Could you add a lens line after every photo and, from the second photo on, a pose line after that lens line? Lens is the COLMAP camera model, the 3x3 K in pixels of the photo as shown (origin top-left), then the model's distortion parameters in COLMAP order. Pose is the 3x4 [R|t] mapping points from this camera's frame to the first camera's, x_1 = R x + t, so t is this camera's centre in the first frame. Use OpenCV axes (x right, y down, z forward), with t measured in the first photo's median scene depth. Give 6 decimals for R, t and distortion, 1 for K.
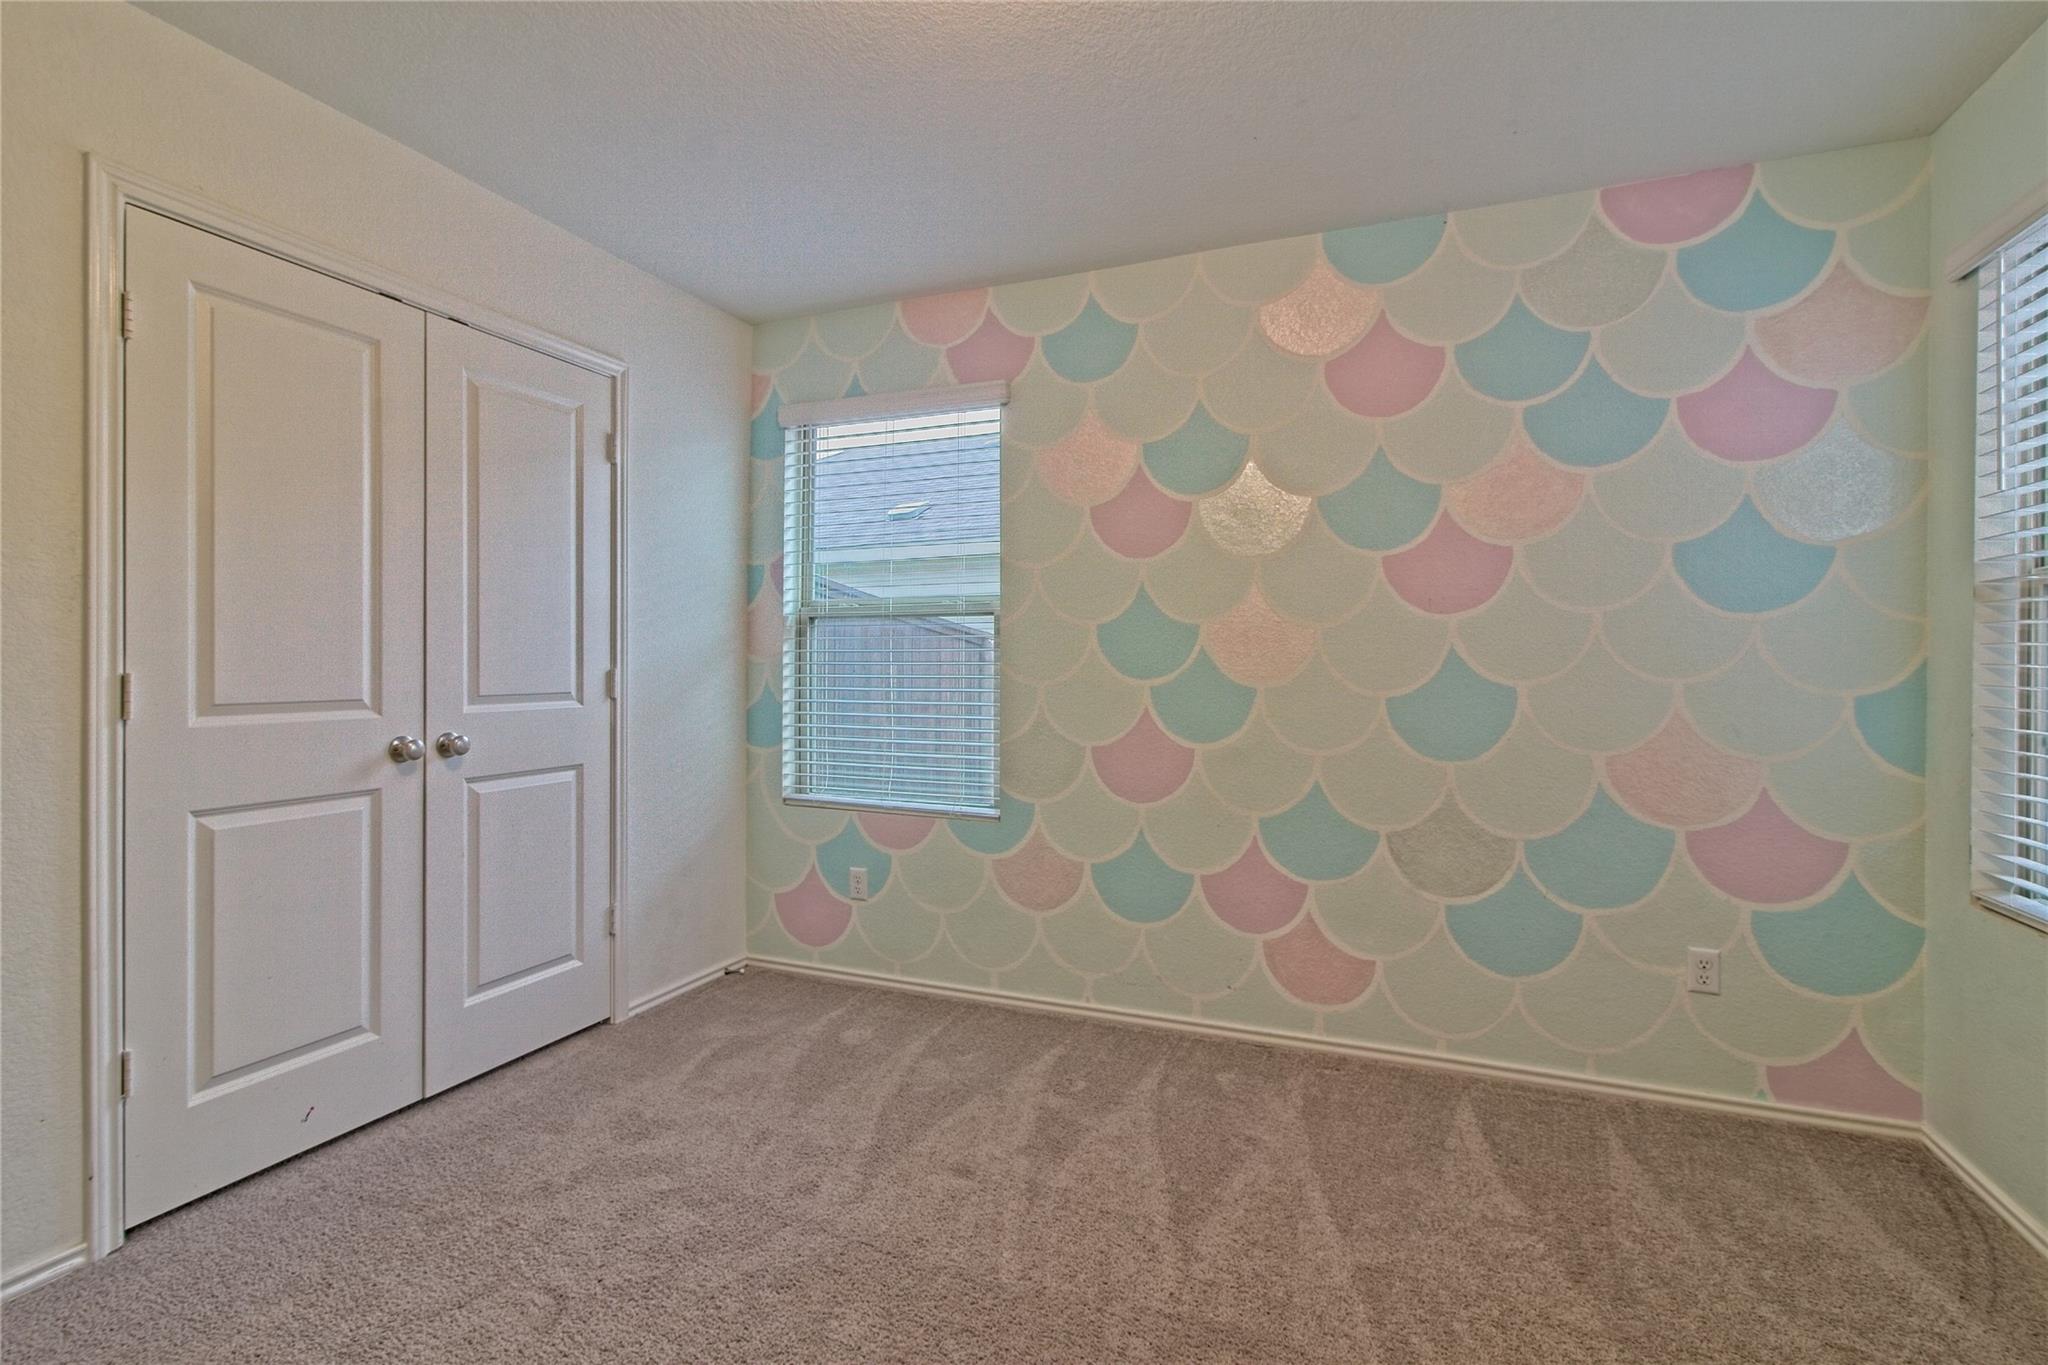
lens RADIAL K [[945.2, 0, 1016.7], [0, 945.2, 663.5], [0, 0, 1]] dist [-0.022711, 0.015319]
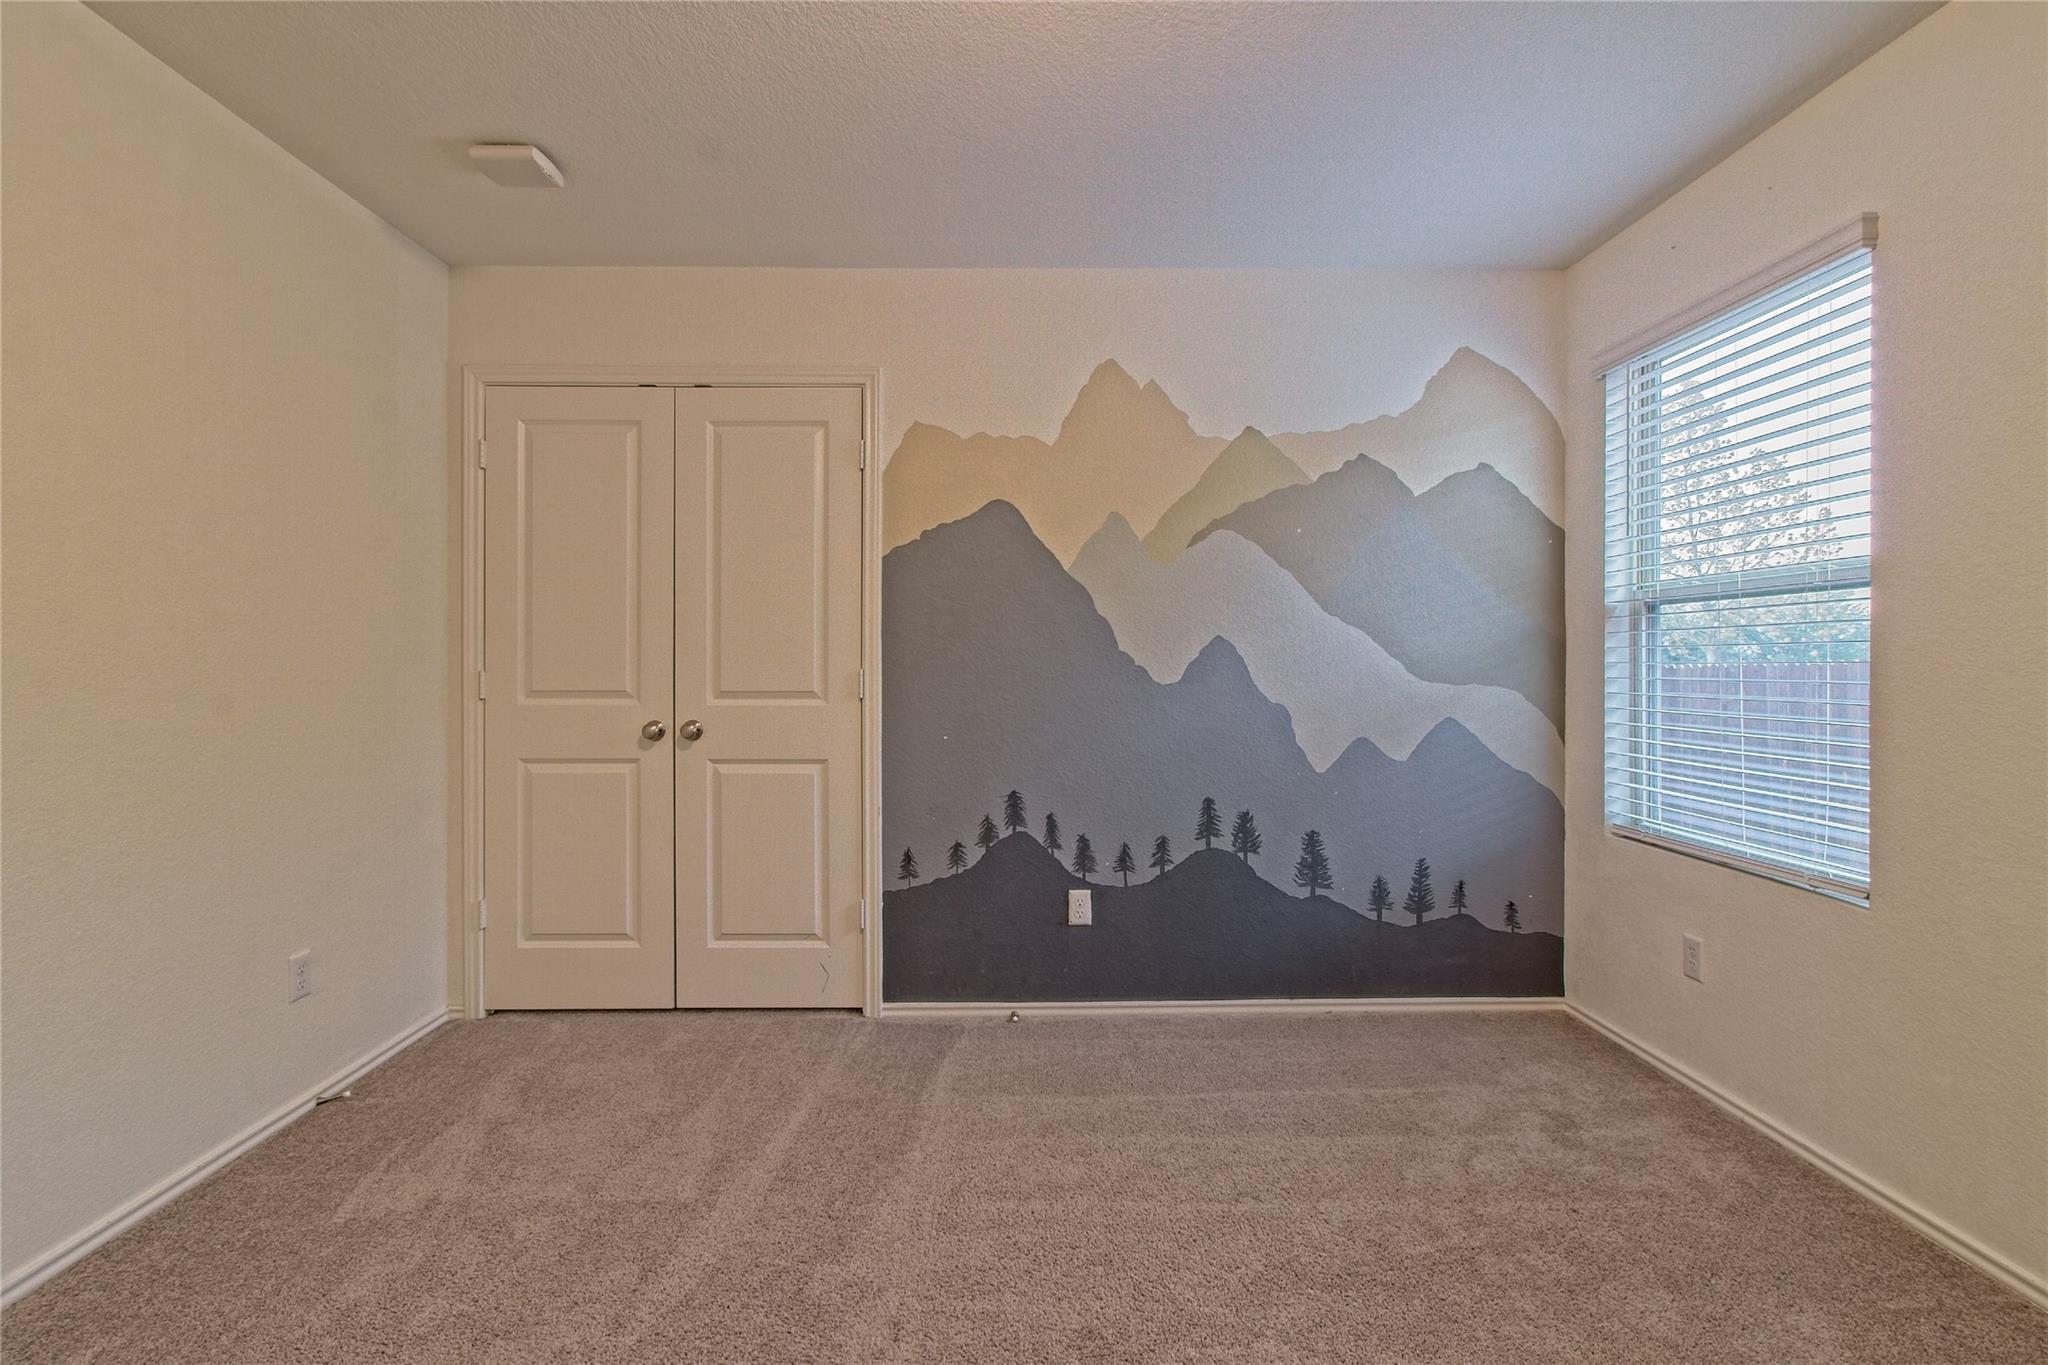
lens RADIAL K [[725.3, 0, 1020.1], [0, 725.3, 656.6], [0, 0, 1]] dist [-0.014417, 0.005191]
pose [[0.402096, -0.008171, -0.915561, 0.425087], [0.000590, 0.999962, -0.008666, -0.001551], [0.915597, 0.002944, 0.402085, 0.977502]]
